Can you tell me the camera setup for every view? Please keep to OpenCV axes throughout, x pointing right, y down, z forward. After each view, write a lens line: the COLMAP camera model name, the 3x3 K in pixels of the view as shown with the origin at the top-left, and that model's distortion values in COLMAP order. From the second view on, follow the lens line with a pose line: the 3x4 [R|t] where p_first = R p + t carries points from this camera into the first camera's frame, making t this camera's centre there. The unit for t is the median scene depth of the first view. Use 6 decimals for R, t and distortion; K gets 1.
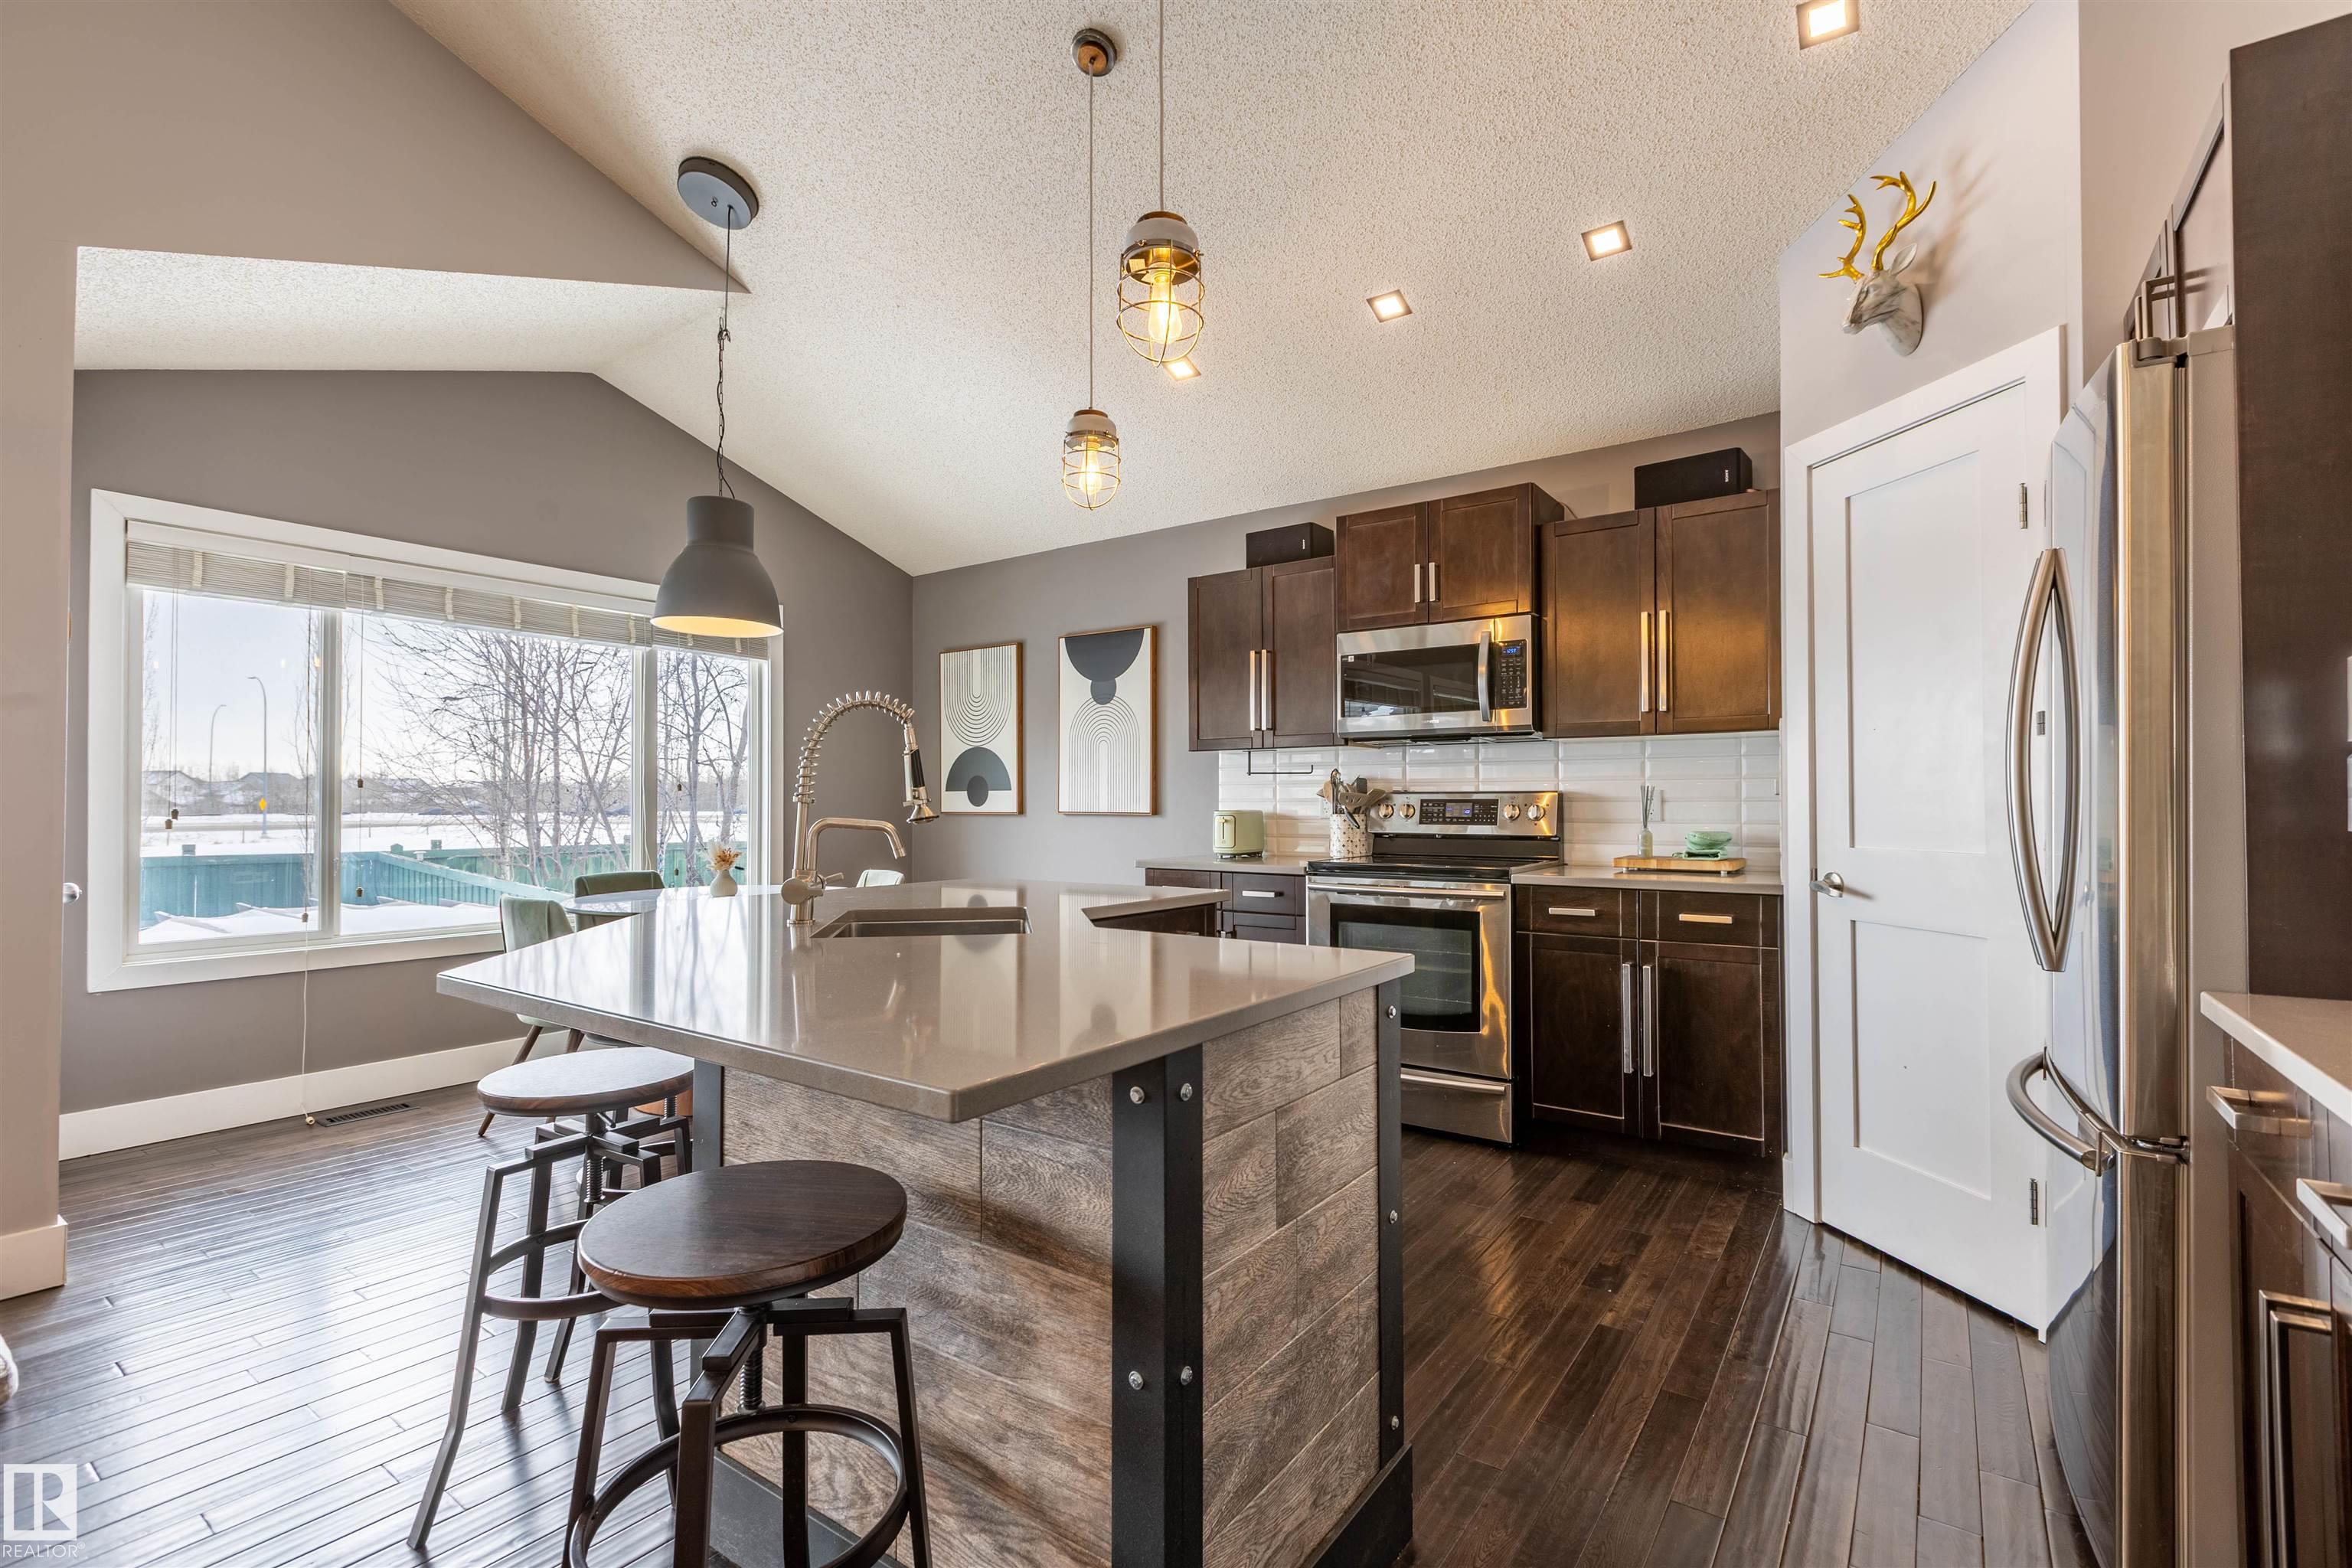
lens RADIAL K [[1059.8, 0, 1164.5], [0, 1059.8, 794.7], [0, 0, 1]] dist [-0.002712, 0.001280]
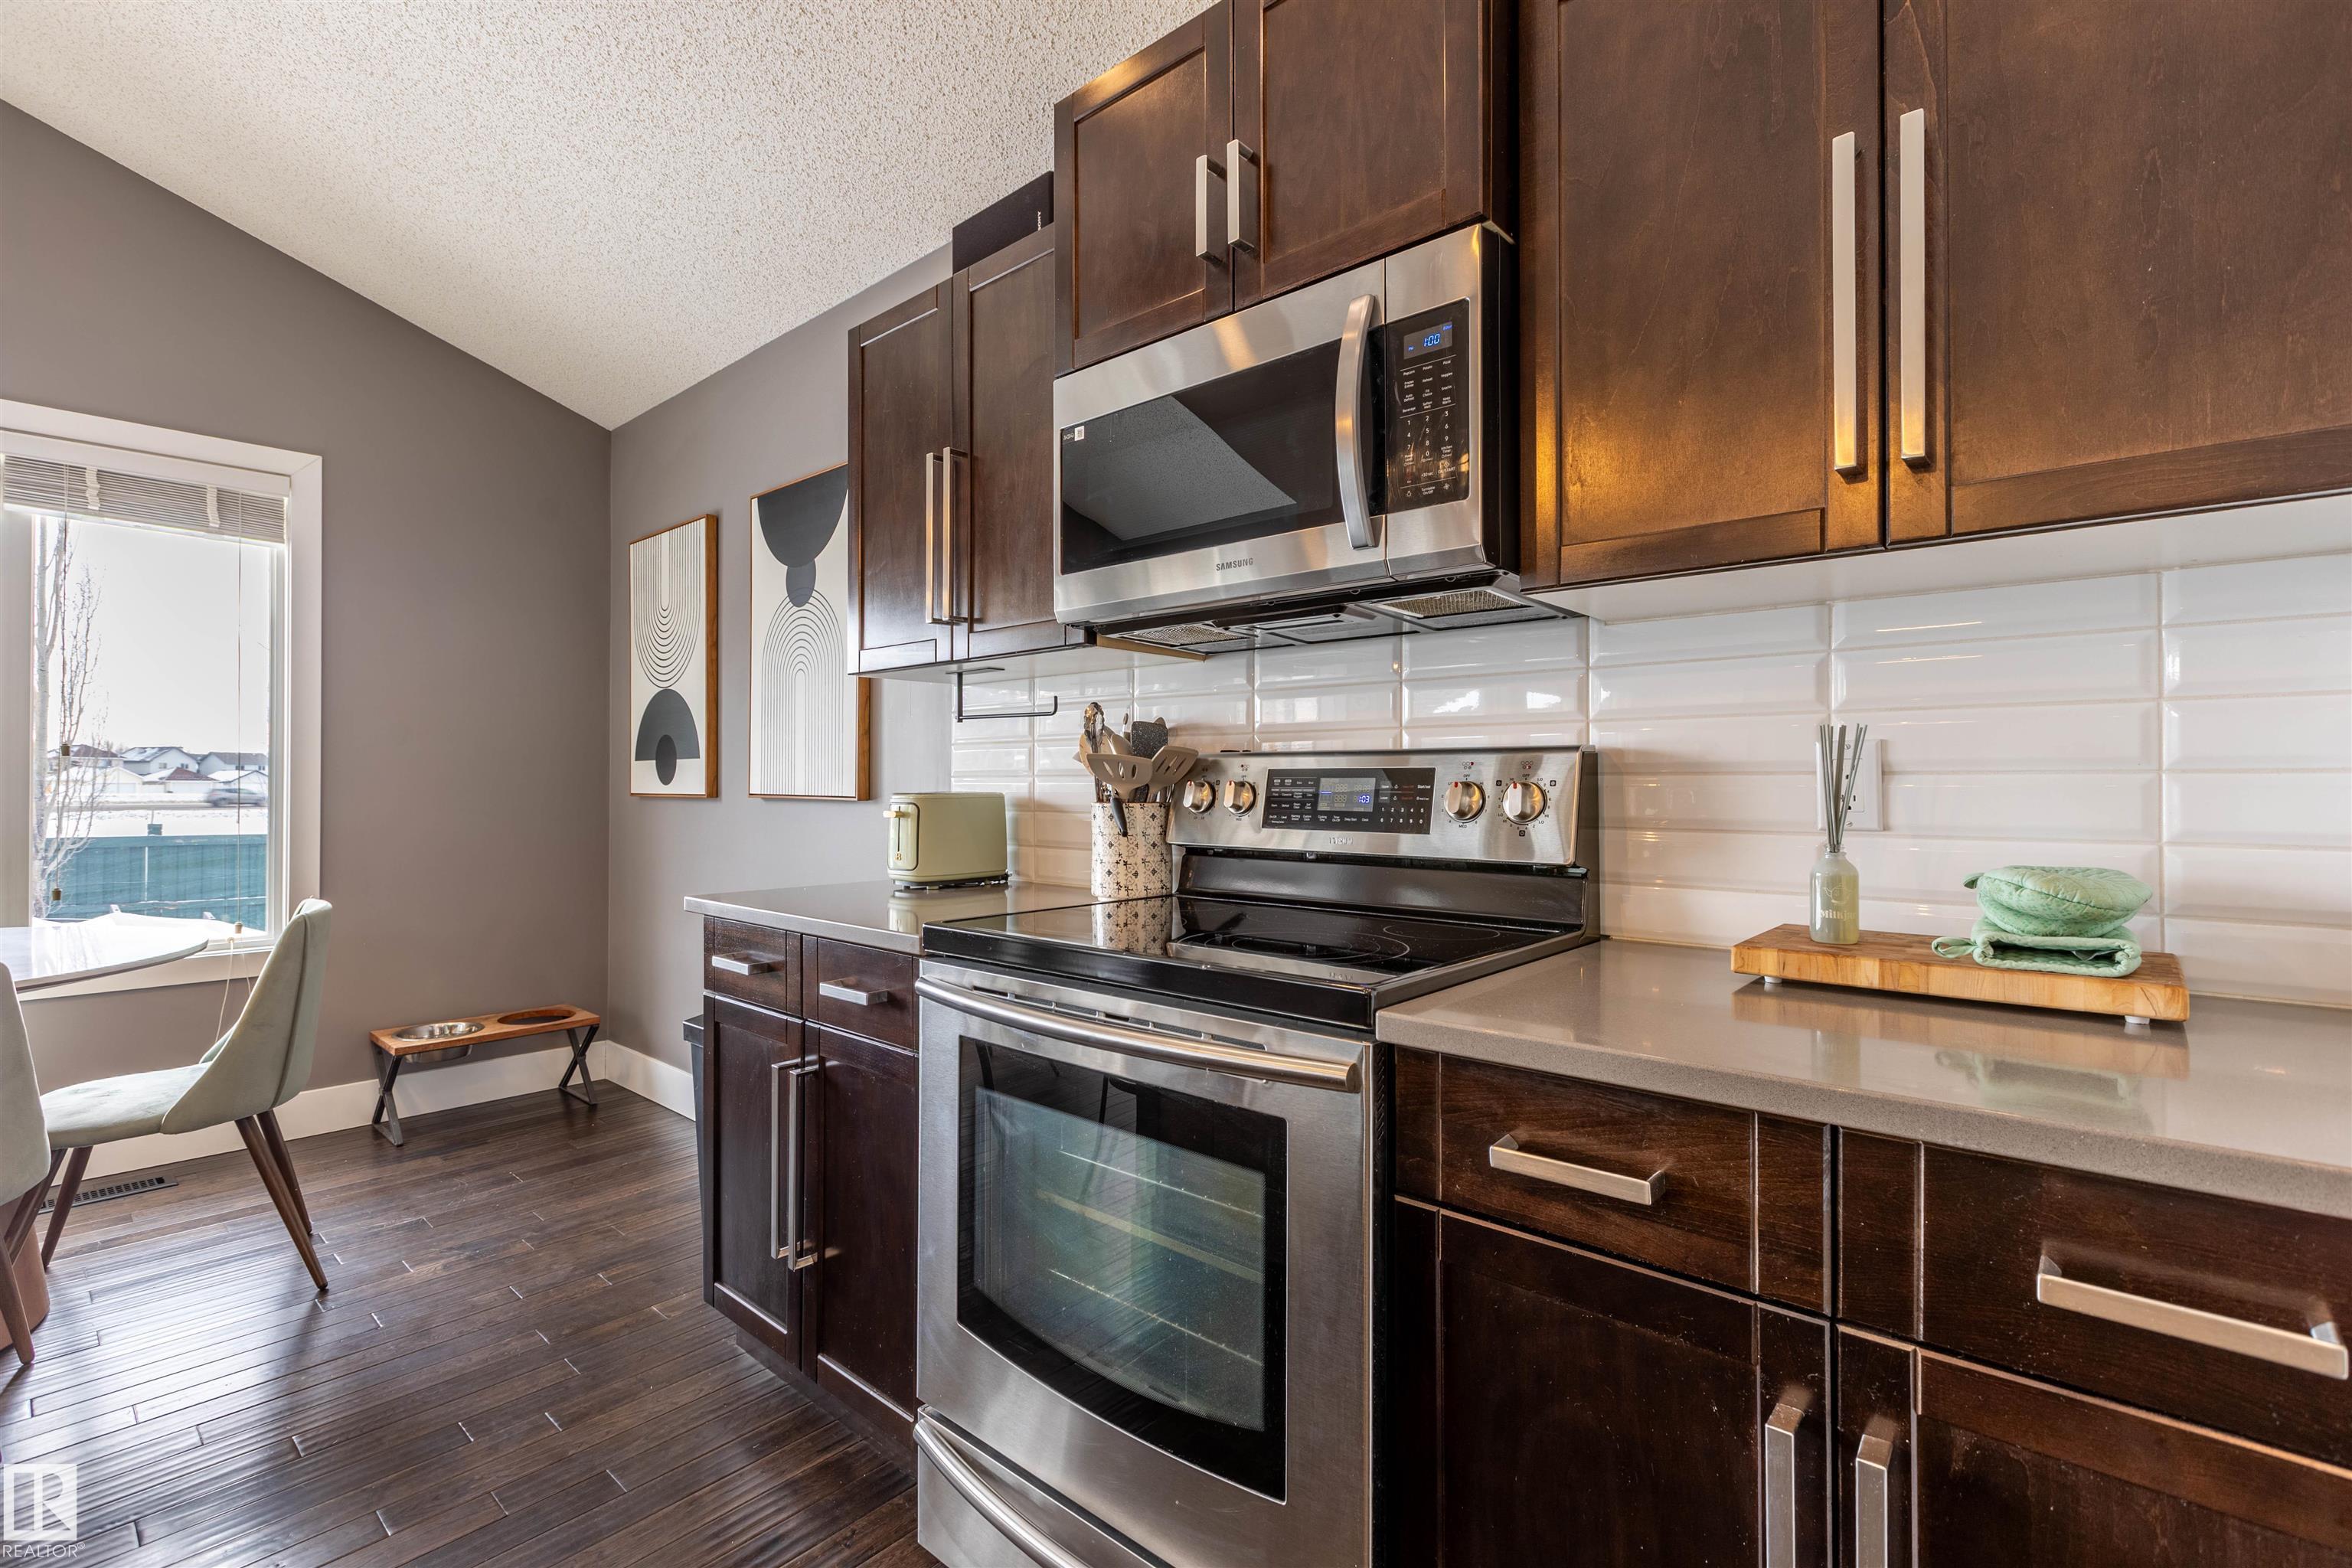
lens RADIAL K [[1059.8, 0, 1168.0], [0, 1059.8, 783.7], [0, 0, 1]] dist [-0.002712, 0.001280]
pose [[0.995354, 0.002240, -0.096260, 0.271163], [-0.001390, 0.999959, 0.008900, 0.007004], [0.096276, -0.008724, 0.995316, 0.634010]]
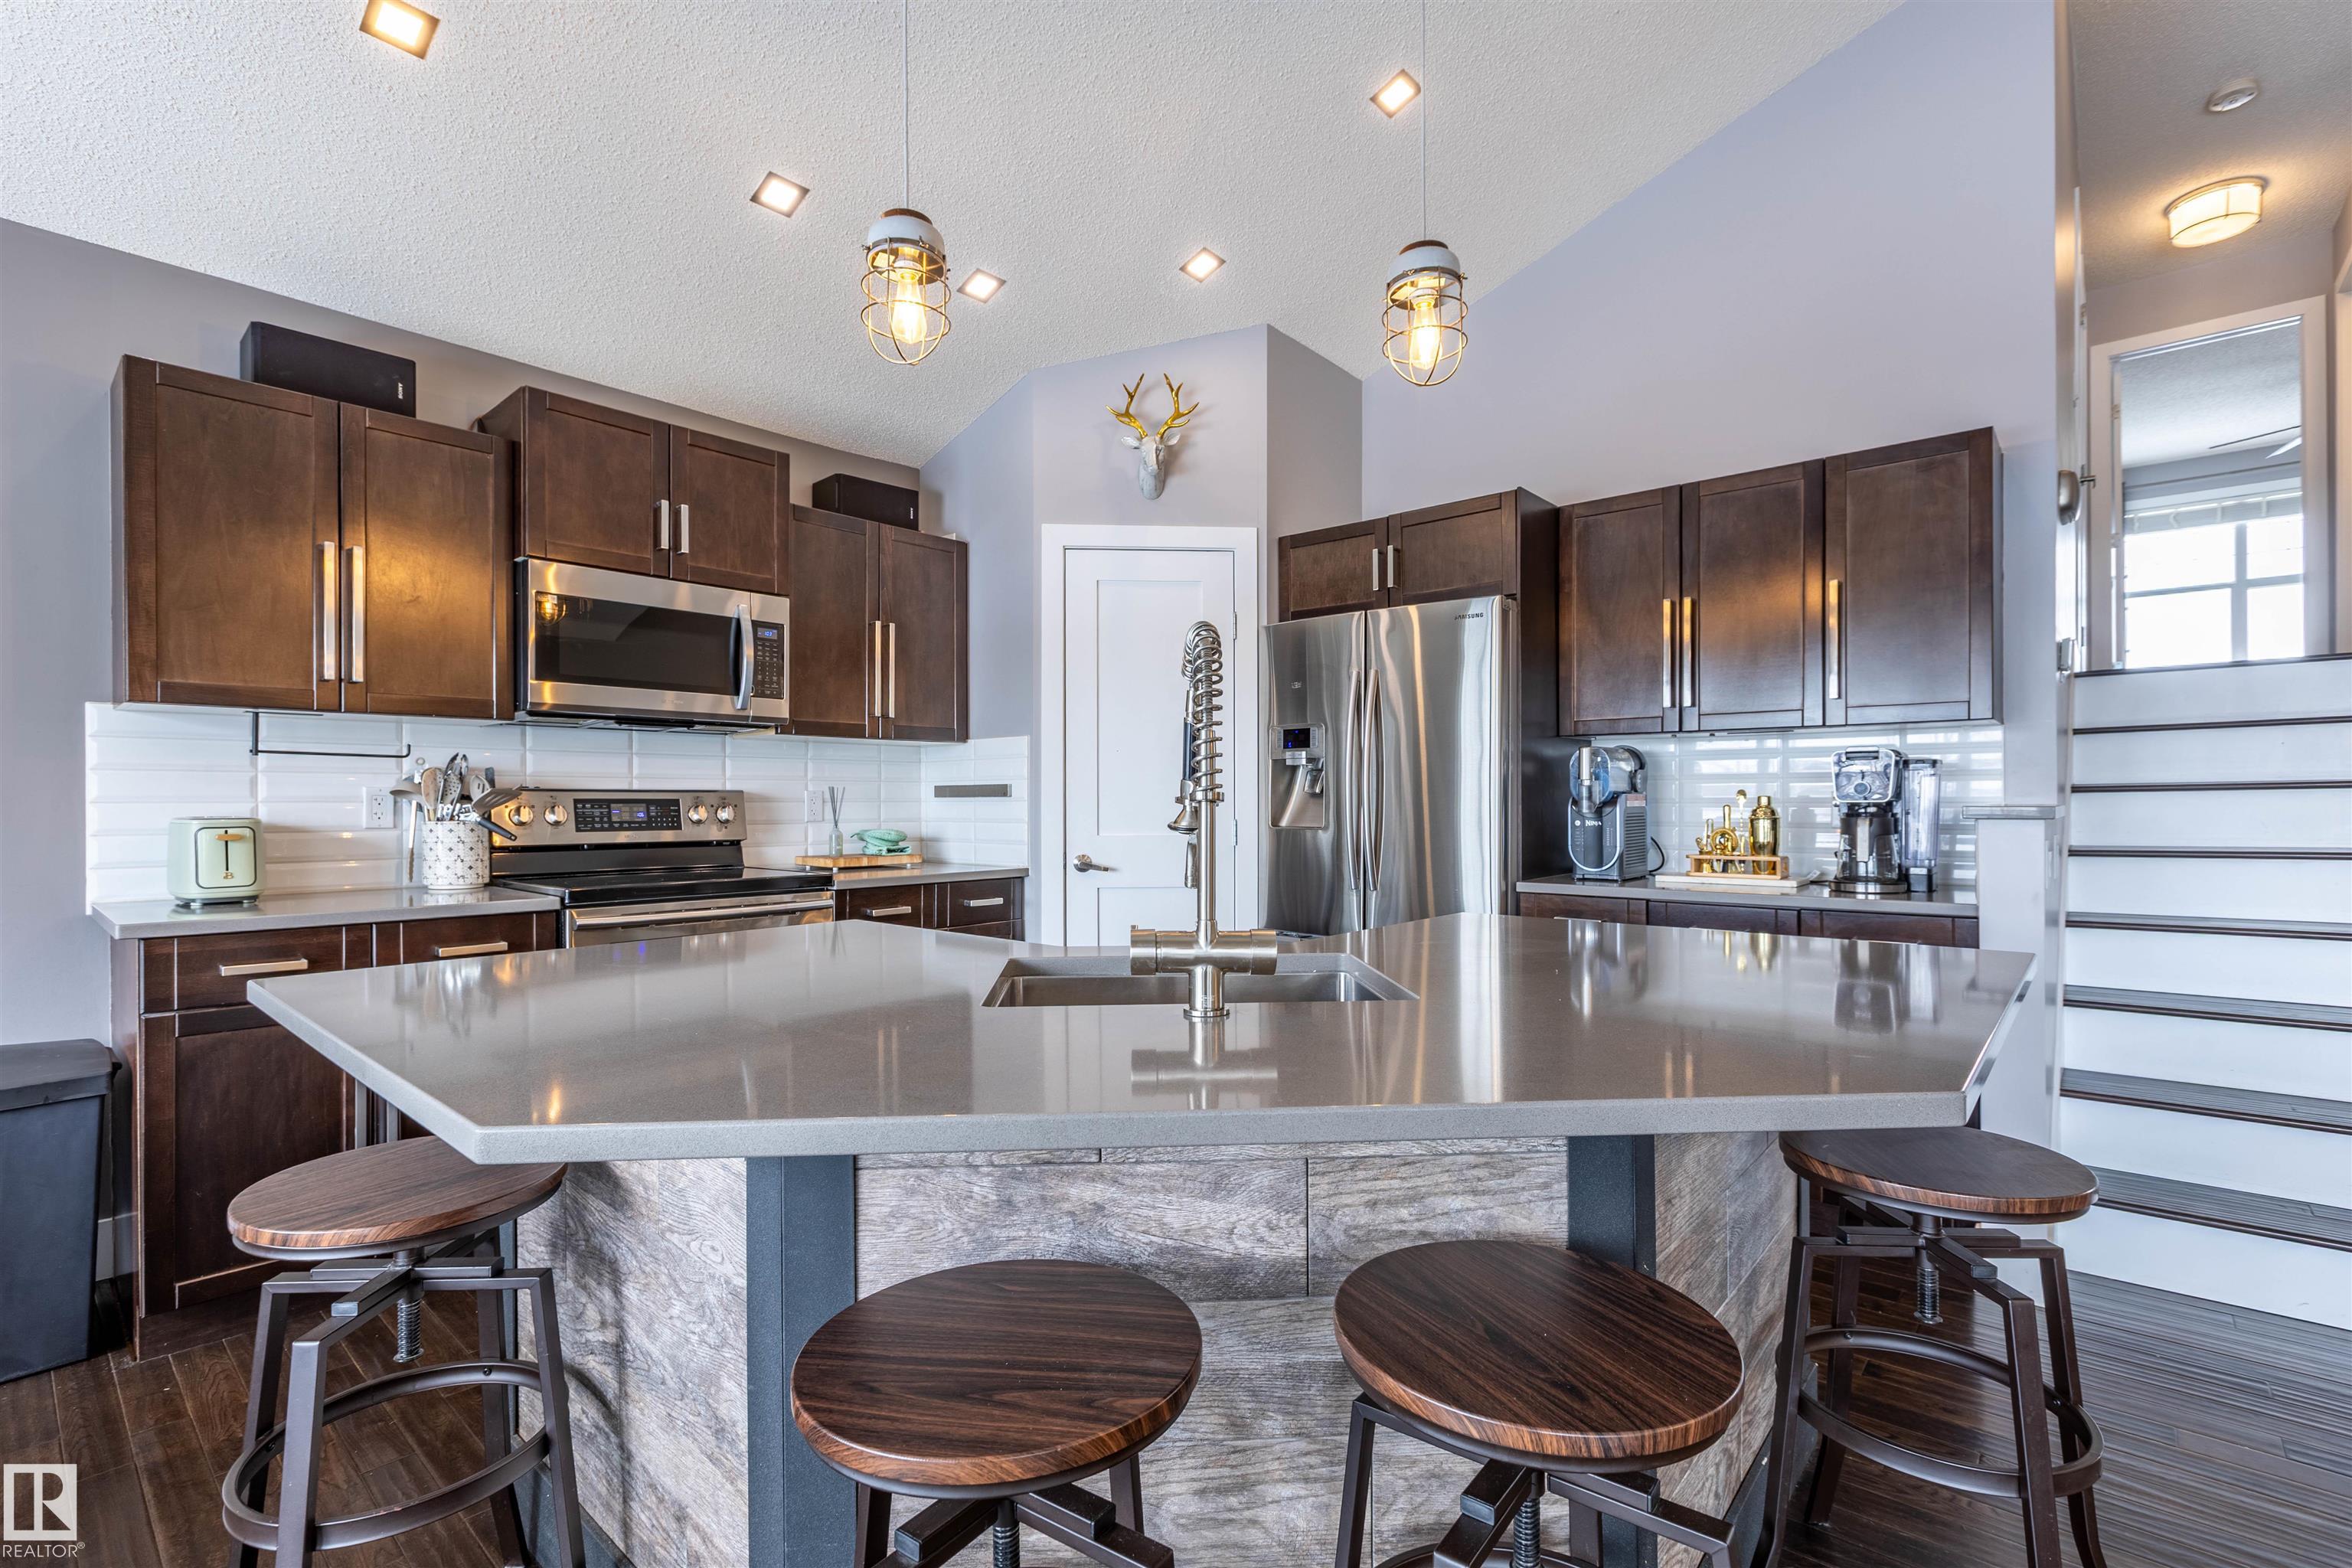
lens RADIAL K [[1059.8, 0, 1182.9], [0, 1059.8, 800.7], [0, 0, 1]] dist [-0.002712, 0.001280]
pose [[0.080103, -0.000411, 0.996787, -0.527804], [-0.004576, 0.999989, 0.000780, 0.003110], [-0.996776, -0.004624, 0.080100, 0.570854]]
